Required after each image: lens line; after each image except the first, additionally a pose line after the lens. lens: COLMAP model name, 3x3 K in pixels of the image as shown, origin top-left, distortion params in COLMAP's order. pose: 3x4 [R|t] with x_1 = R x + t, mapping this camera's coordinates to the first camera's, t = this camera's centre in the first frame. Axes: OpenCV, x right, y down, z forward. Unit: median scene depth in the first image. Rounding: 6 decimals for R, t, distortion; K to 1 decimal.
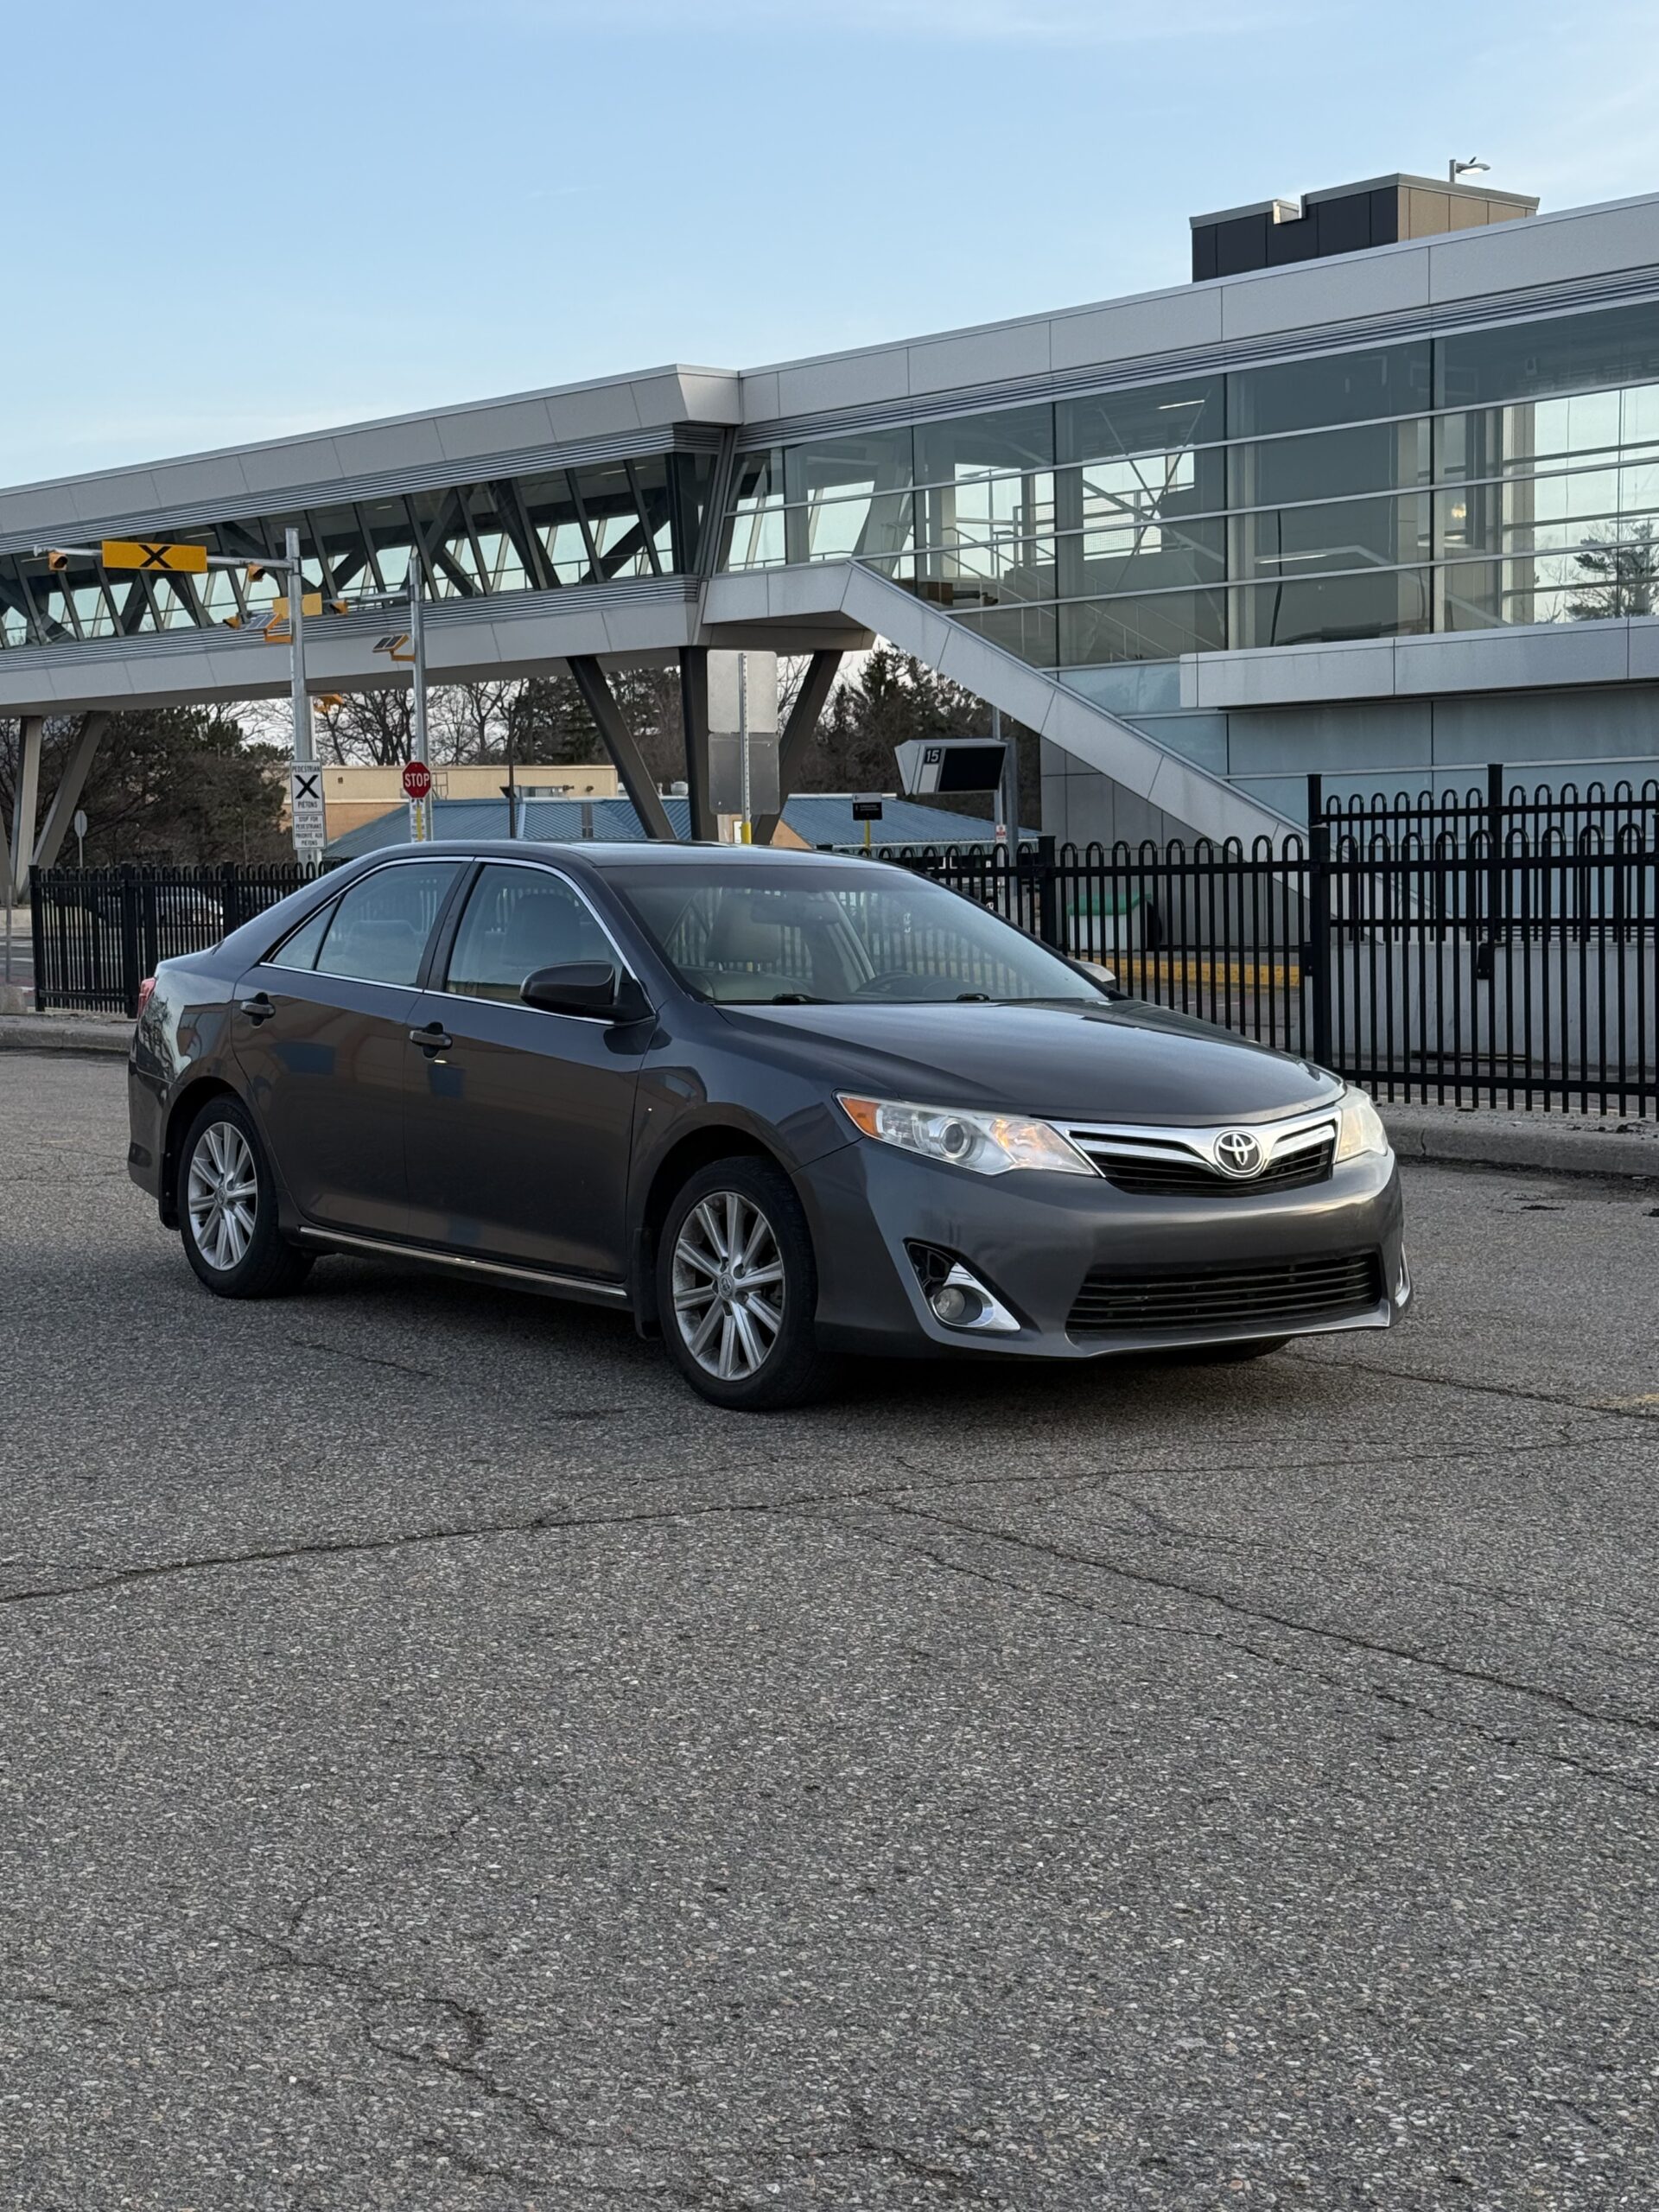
lens RADIAL K [[3119.2, 0, 839.2], [0, 3119.2, 1091.6], [0, 0, 1]] dist [0.121395, 0.000000]
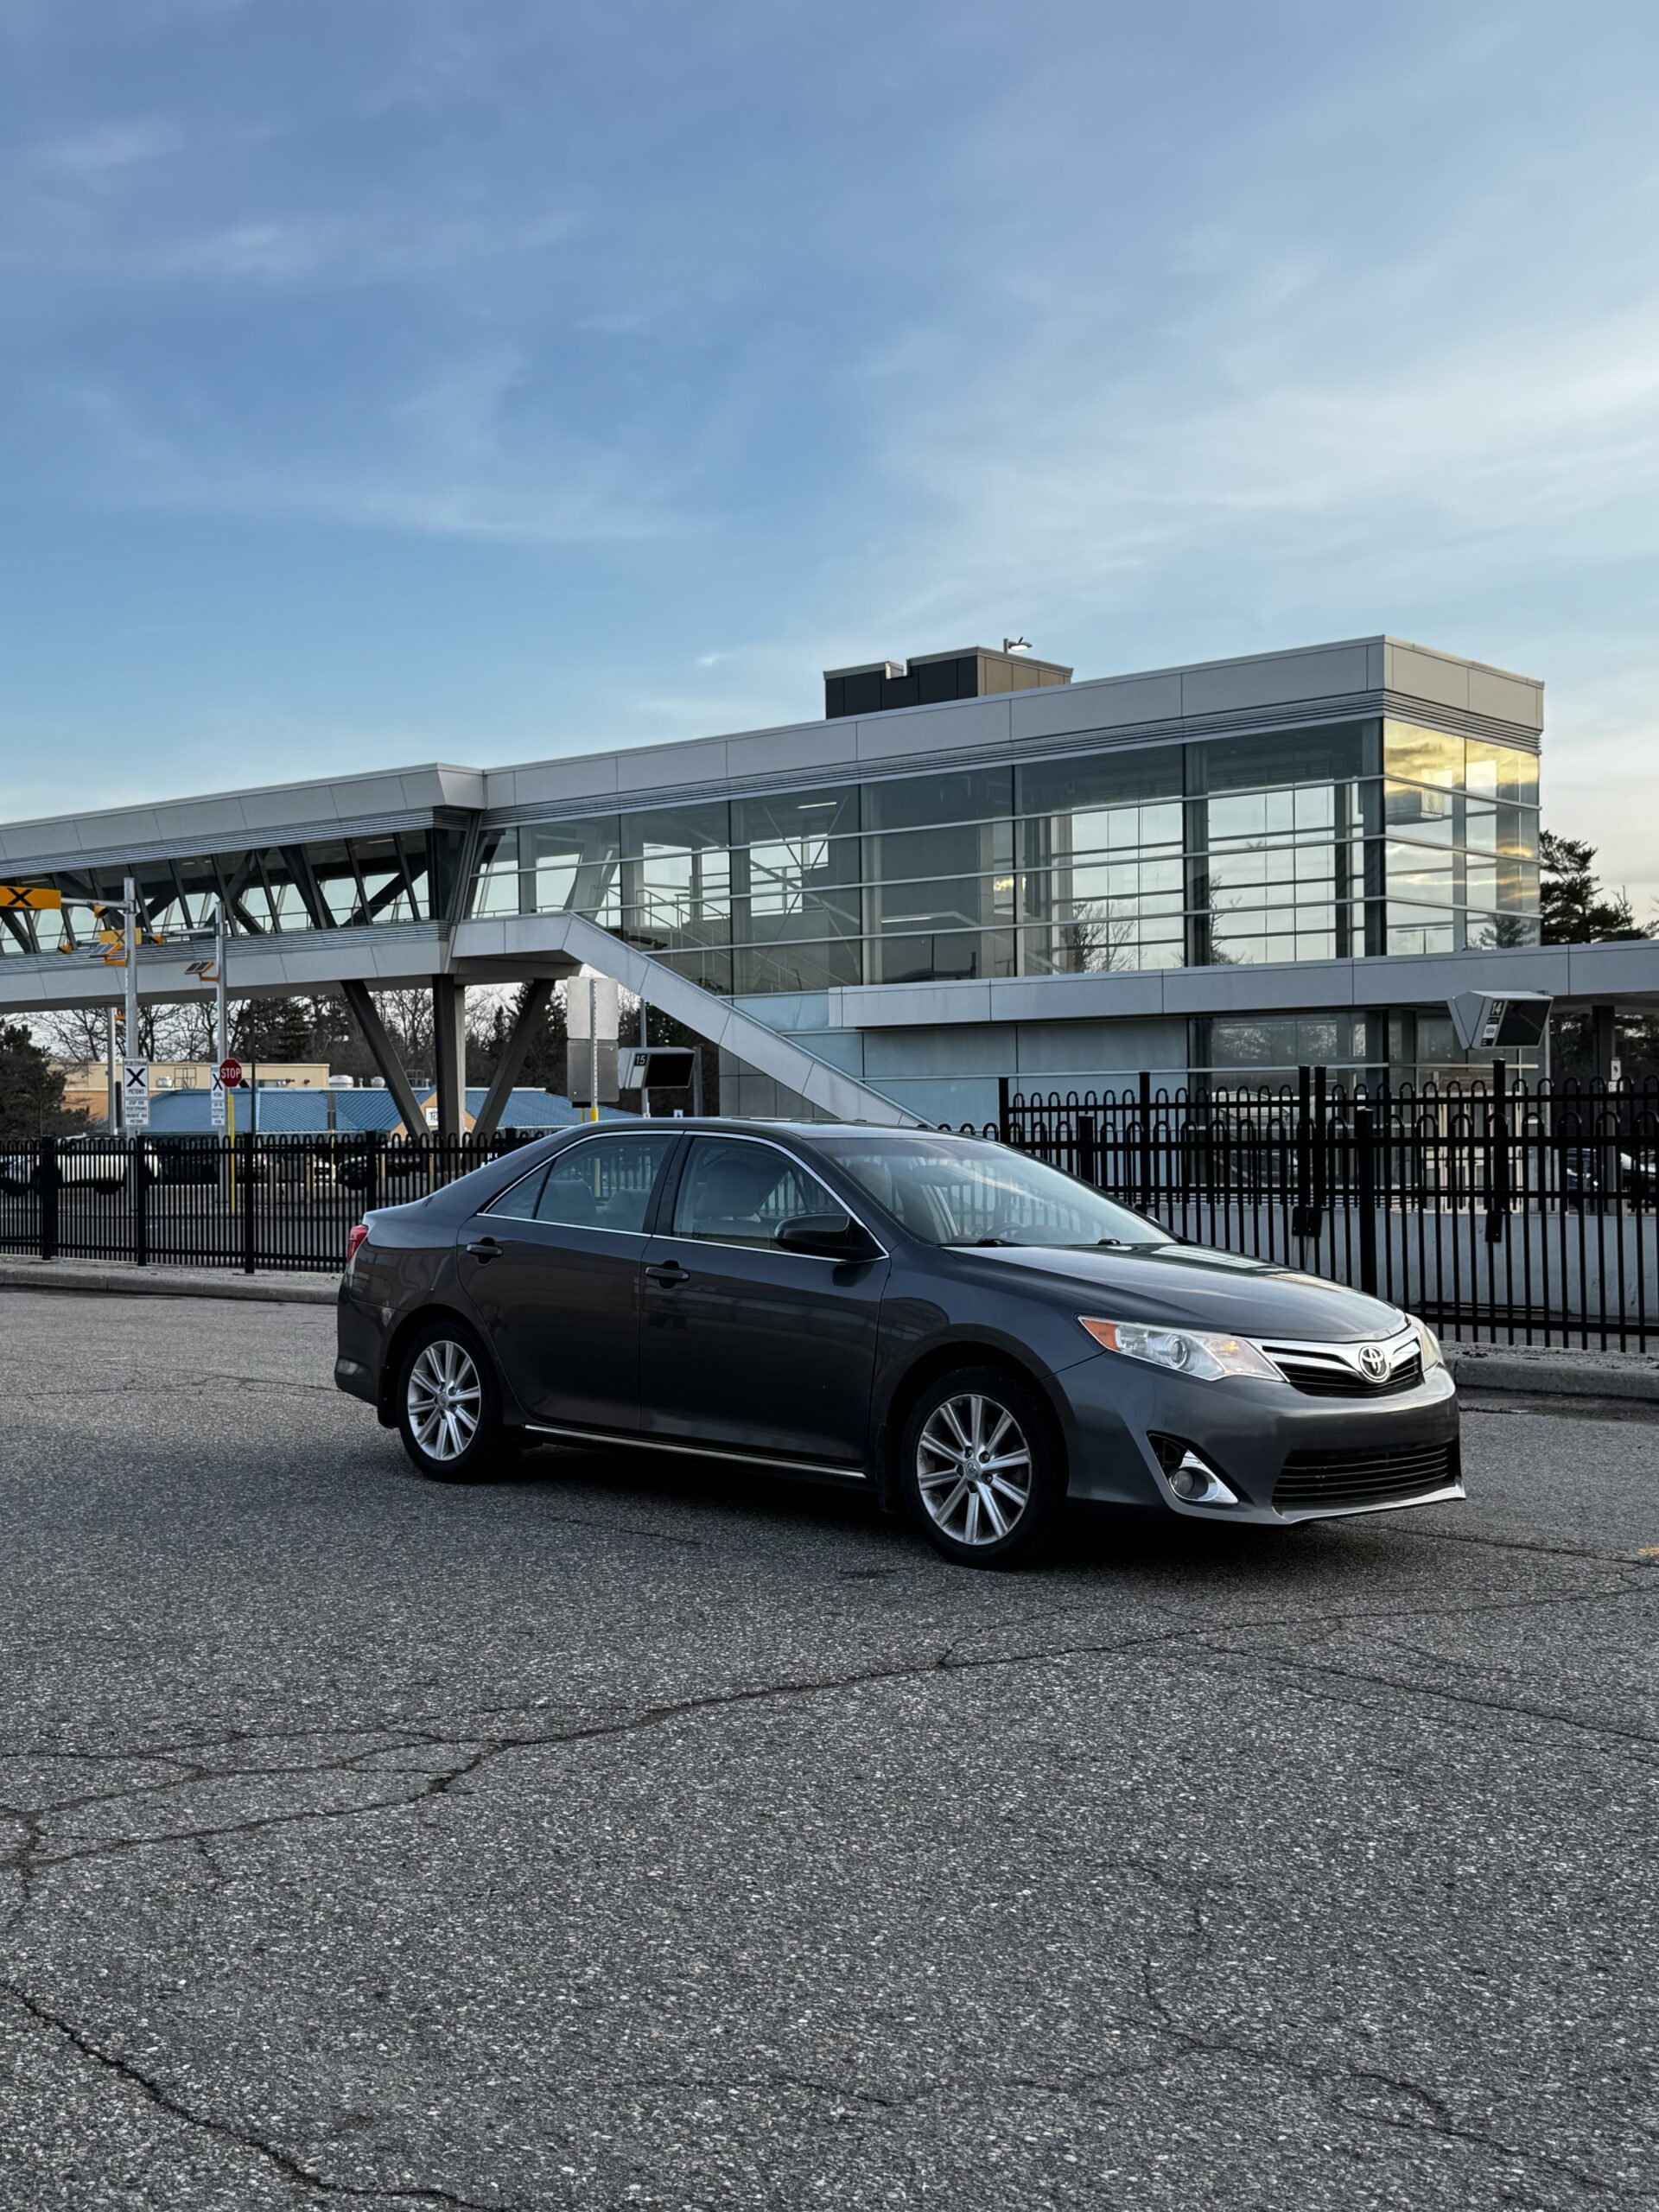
lens RADIAL K [[2358.4, 0, 821.9], [0, 2358.4, 1106.8], [0, 0, 1]] dist [0.124158, 0.000000]
pose [[0.989946, 0.010722, 0.141037, -0.035671], [0.001690, 0.996155, -0.087589, -0.000055], [-0.141434, 0.086947, 0.986122, 0.007249]]
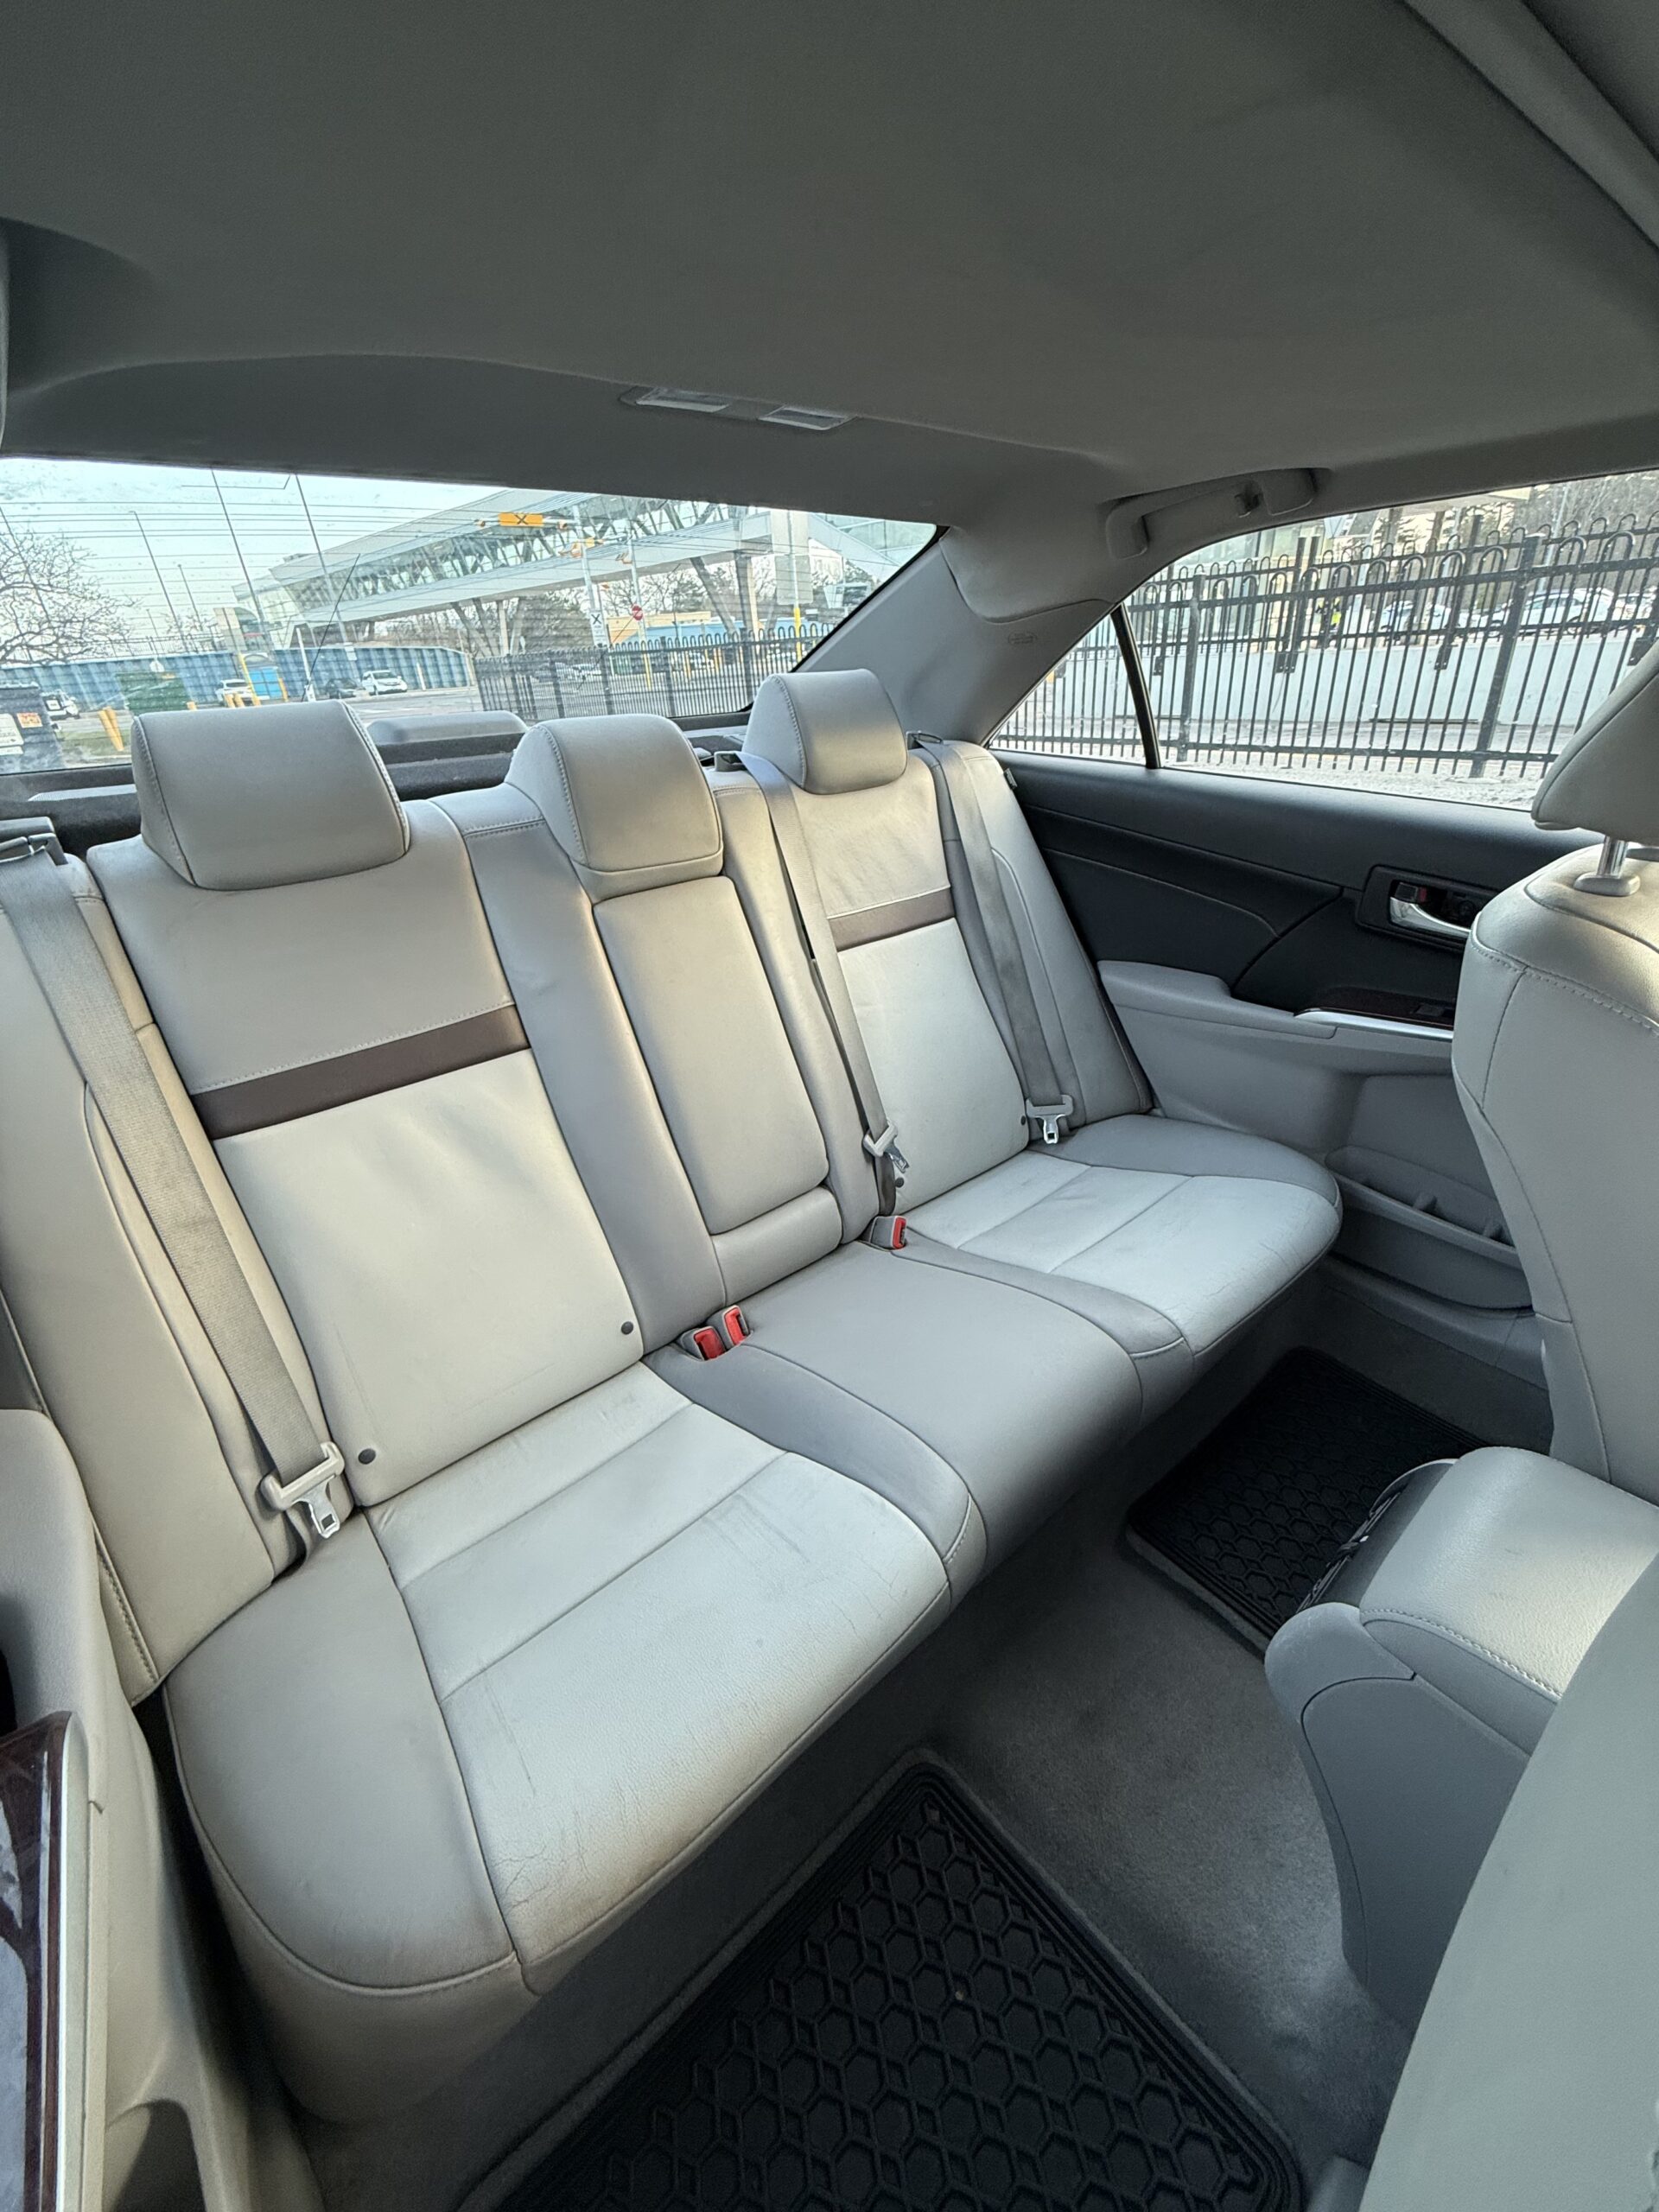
lens RADIAL K [[914.0, 0, 830.9], [0, 914.0, 1063.0], [0, 0, 1]] dist [0.003211, 0.000087]
pose [[0.997393, -0.069594, 0.019093, -0.018265], [0.058456, 0.934266, 0.351753, -0.010687], [-0.042318, -0.349720, 0.935898, 0.179052]]
